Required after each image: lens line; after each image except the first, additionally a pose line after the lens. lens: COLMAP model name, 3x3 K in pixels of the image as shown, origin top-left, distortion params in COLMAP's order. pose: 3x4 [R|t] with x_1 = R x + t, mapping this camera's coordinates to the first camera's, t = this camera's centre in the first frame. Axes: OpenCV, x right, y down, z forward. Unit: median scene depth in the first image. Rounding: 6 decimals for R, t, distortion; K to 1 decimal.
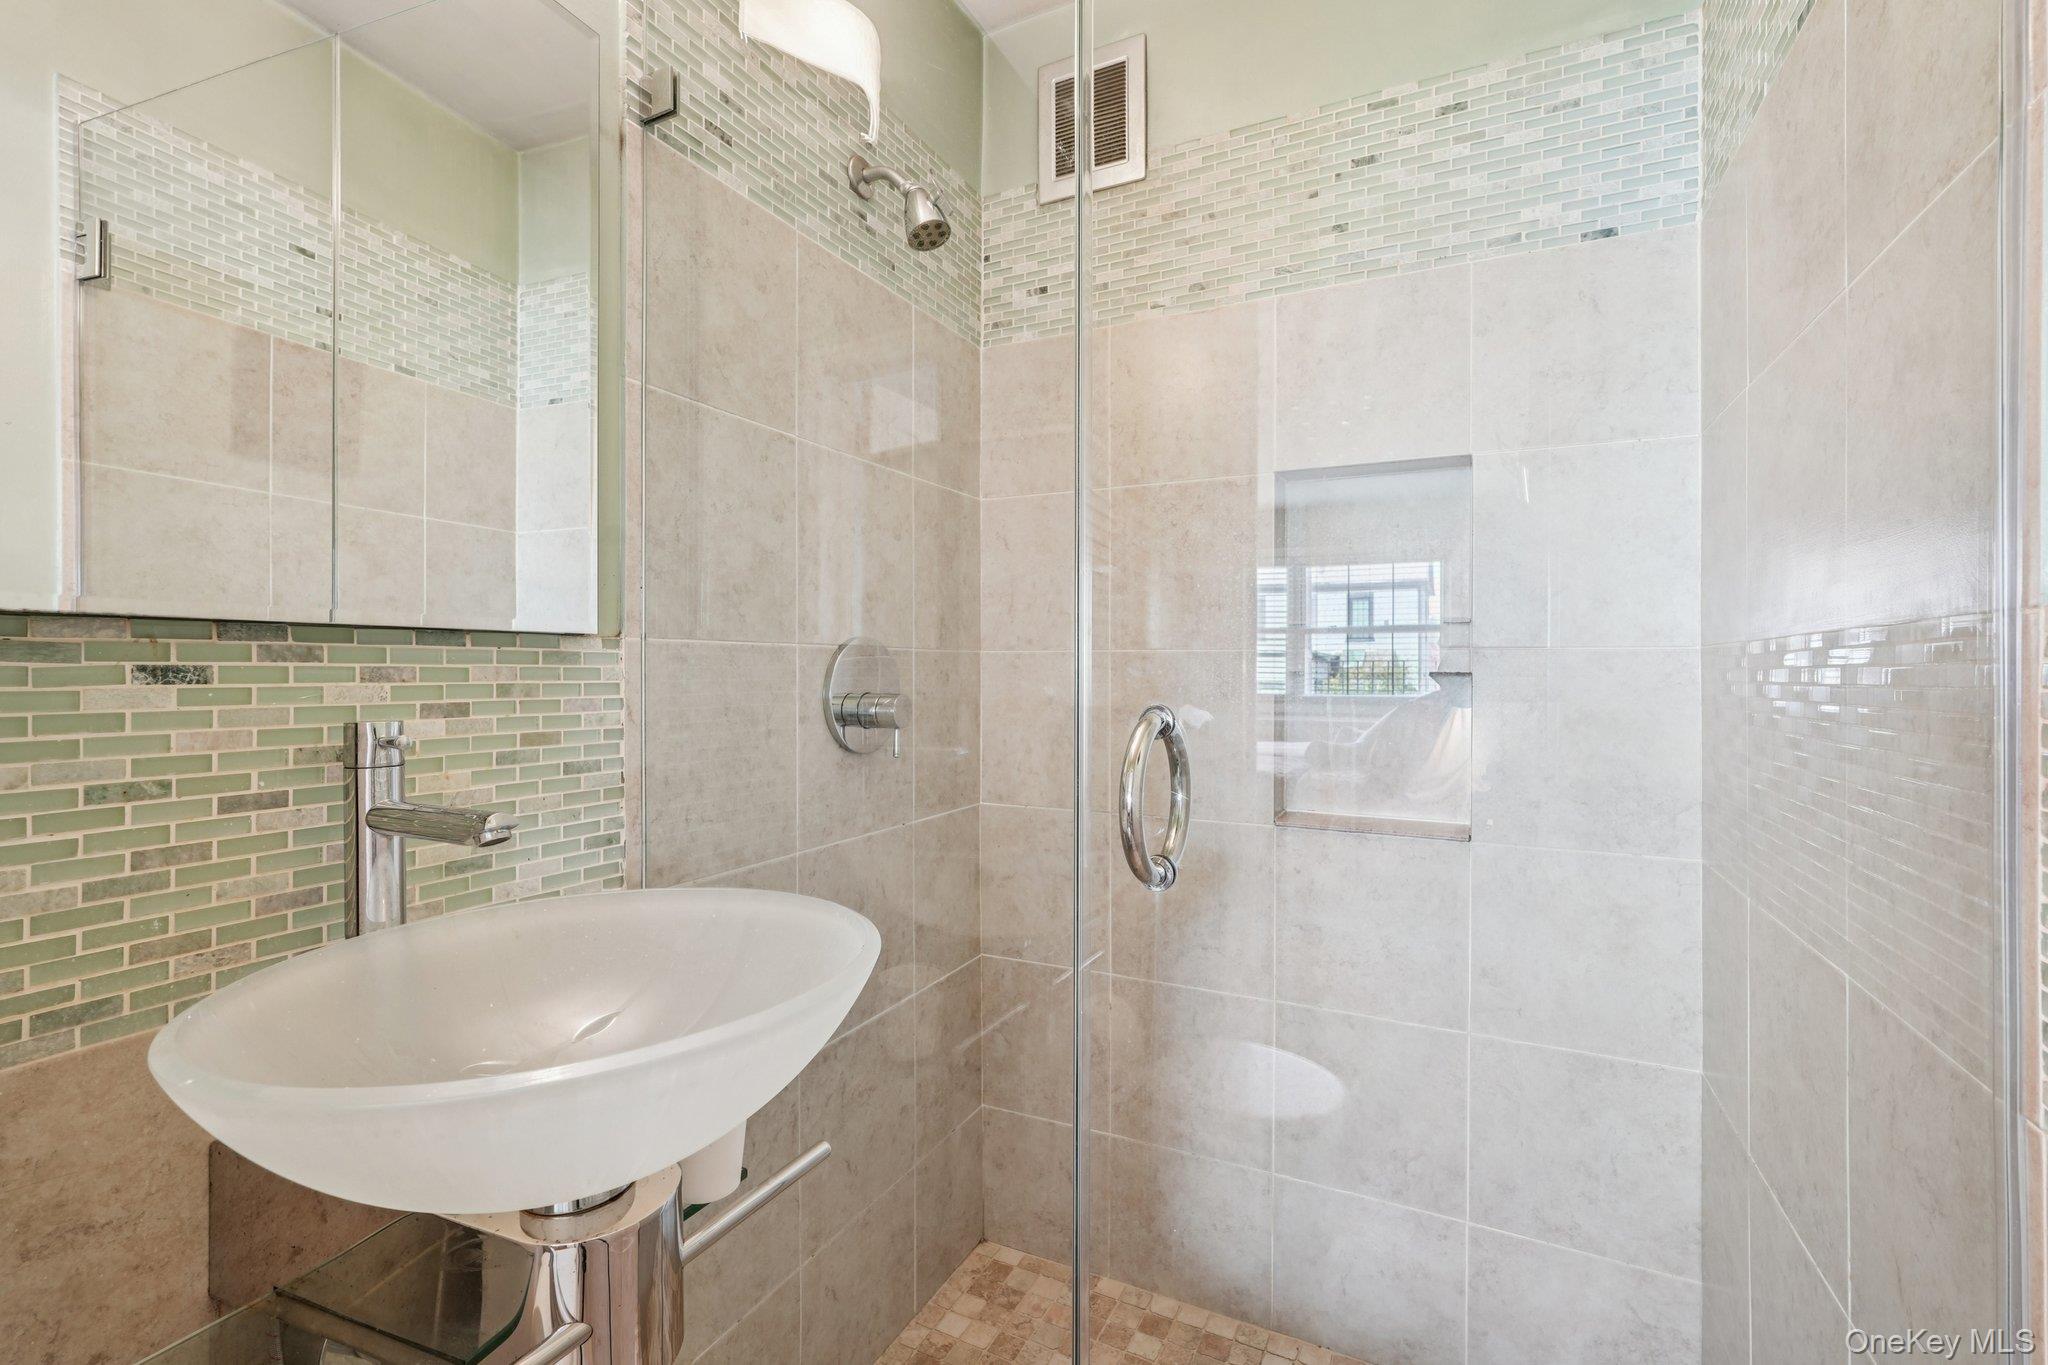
lens RADIAL K [[911.0, 0, 1025.7], [0, 911.0, 689.8], [0, 0, 1]] dist [-0.011715, 0.006014]
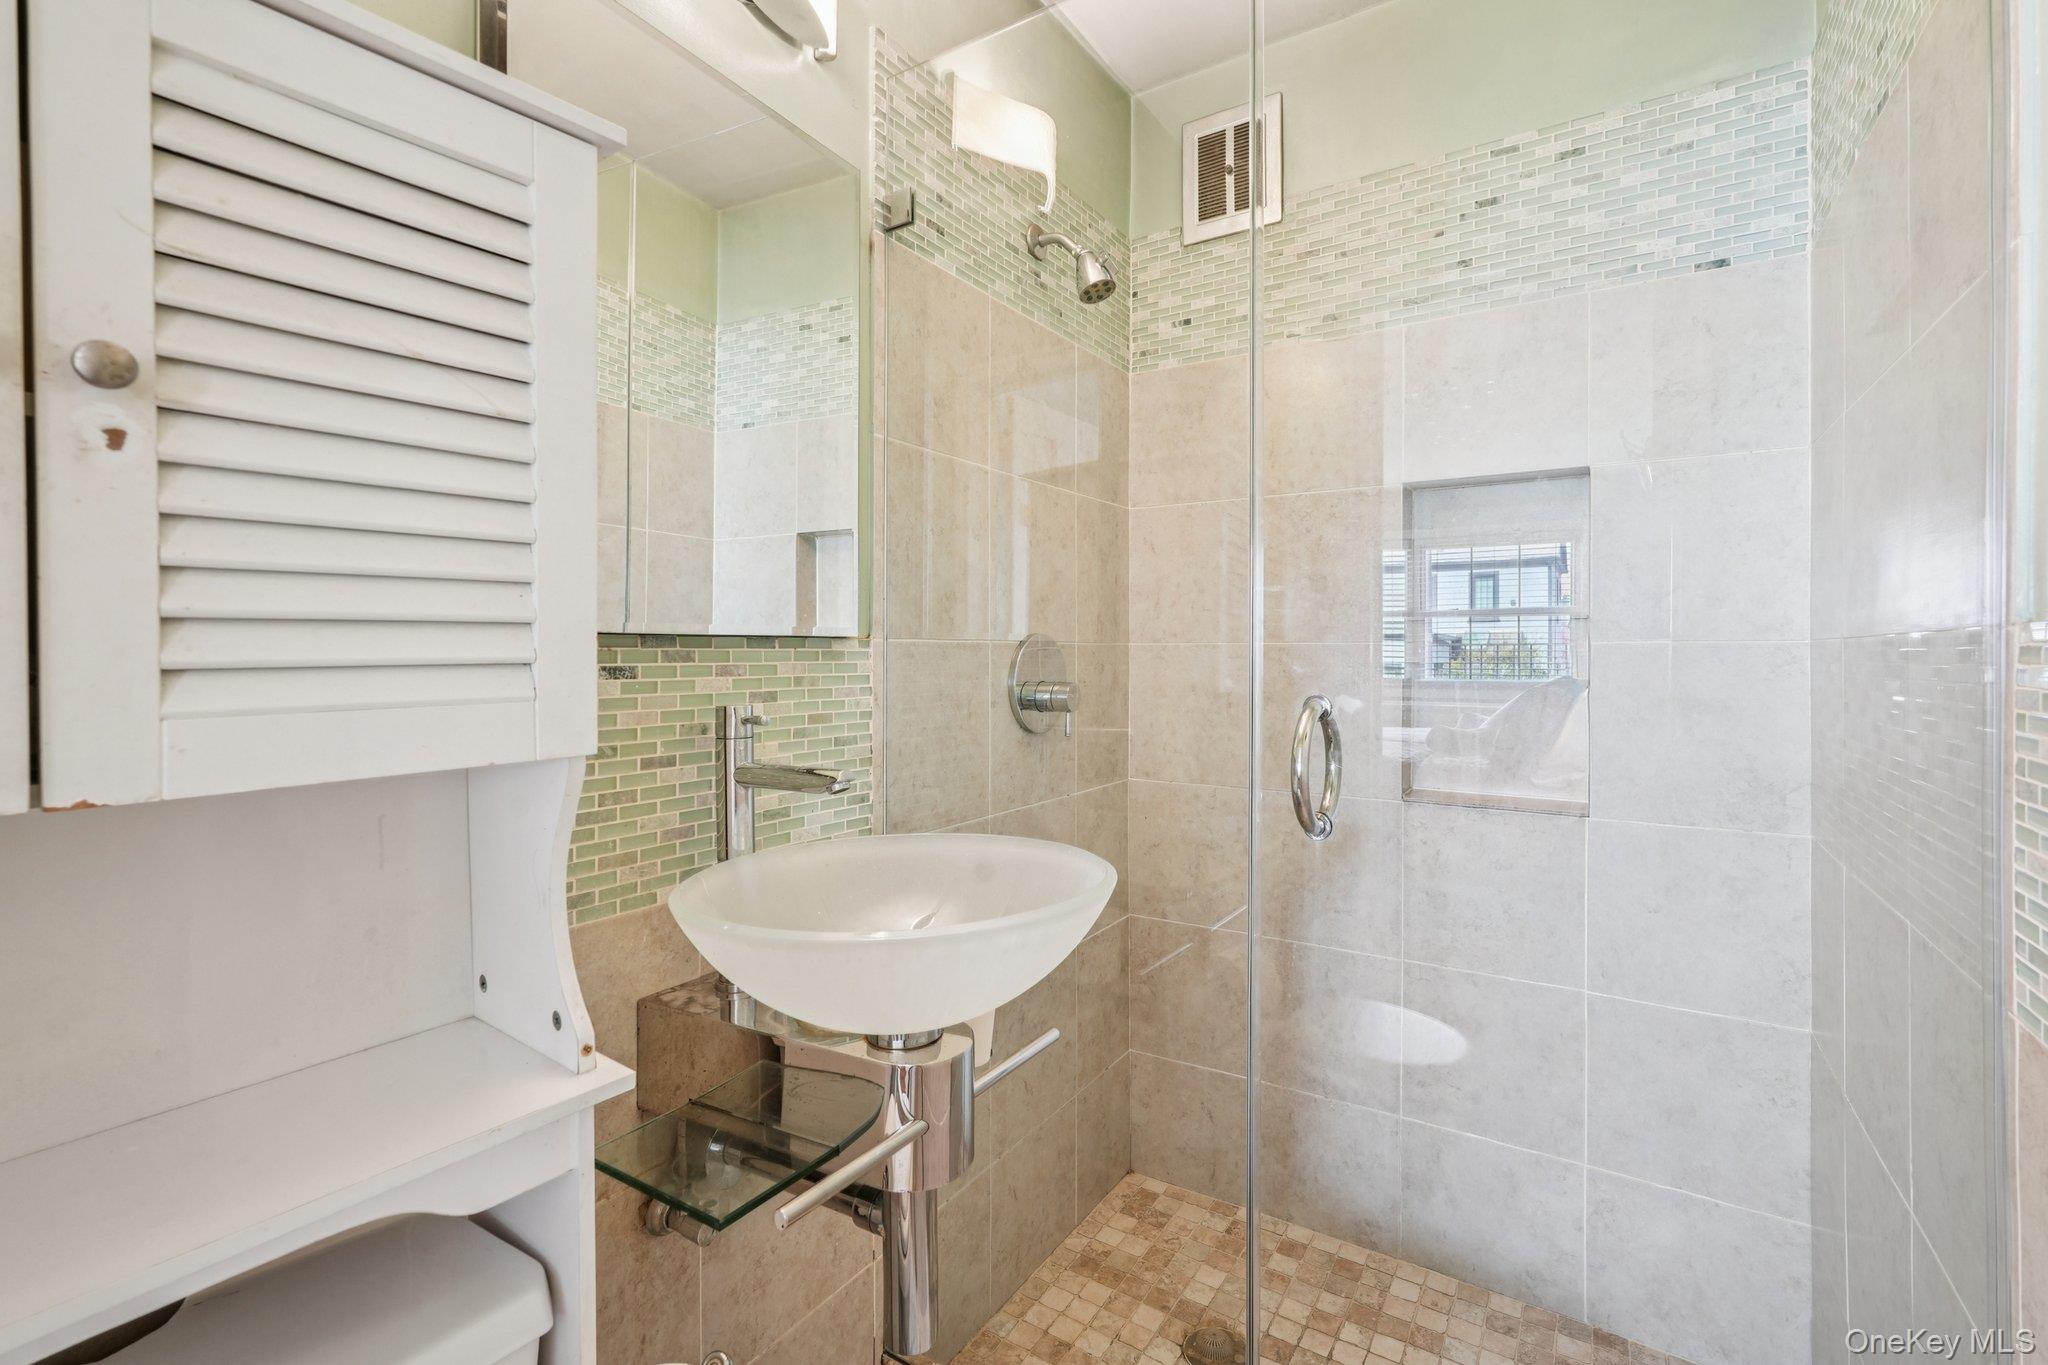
lens RADIAL K [[911.0, 0, 1030.9], [0, 911.0, 671.8], [0, 0, 1]] dist [-0.011715, 0.006014]
pose [[0.993891, 0.000491, -0.110366, -0.063607], [-0.000812, 0.999996, -0.002862, -0.006729], [0.110364, 0.002934, 0.993887, -0.176715]]
